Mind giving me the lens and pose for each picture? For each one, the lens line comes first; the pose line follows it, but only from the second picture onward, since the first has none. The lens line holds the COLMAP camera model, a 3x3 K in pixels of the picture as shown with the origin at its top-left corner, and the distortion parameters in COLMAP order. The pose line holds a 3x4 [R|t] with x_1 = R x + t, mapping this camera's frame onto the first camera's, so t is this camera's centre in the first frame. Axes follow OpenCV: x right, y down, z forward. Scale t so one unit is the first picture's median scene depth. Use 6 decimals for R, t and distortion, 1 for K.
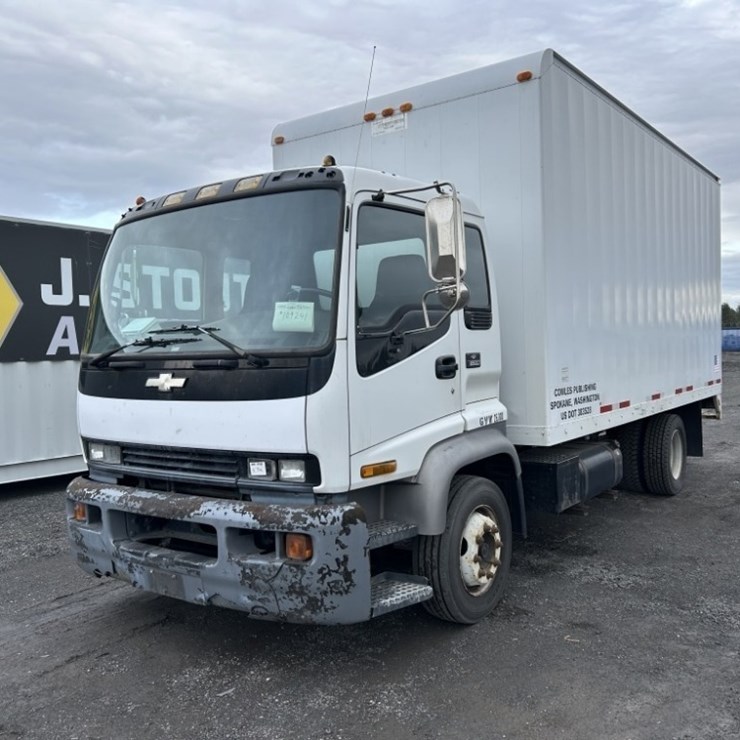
lens RADIAL K [[754.2, 0, 370.0], [0, 754.2, 370.0], [0, 0, 1]] dist [0.116839, -0.007536]
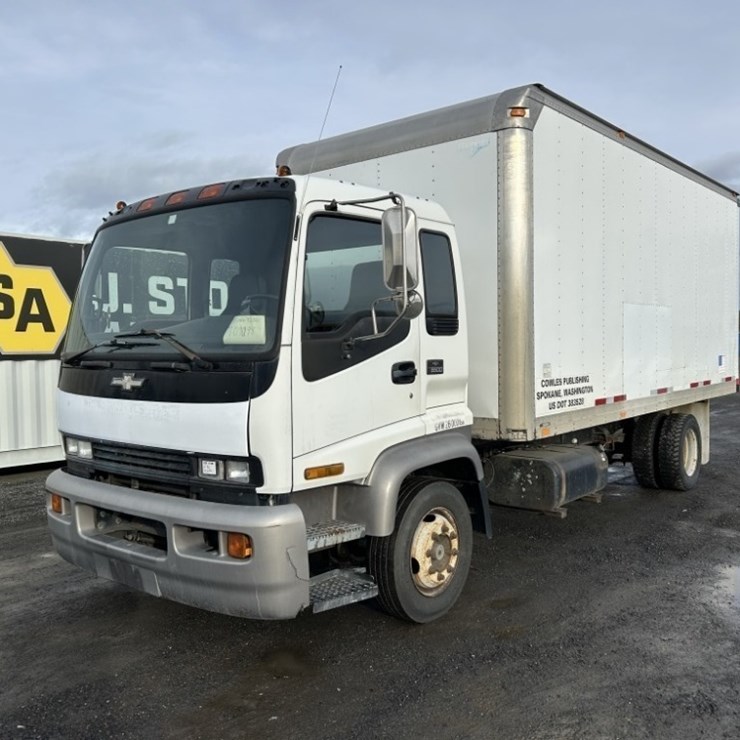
lens RADIAL K [[754.2, 0, 370.0], [0, 754.2, 370.0], [0, 0, 1]] dist [0.116839, -0.007536]
pose [[0.998385, 0.019238, -0.053452, 0.120071], [-0.018782, 0.999783, 0.009022, -0.016703], [0.053614, -0.008003, 0.998530, -0.024319]]
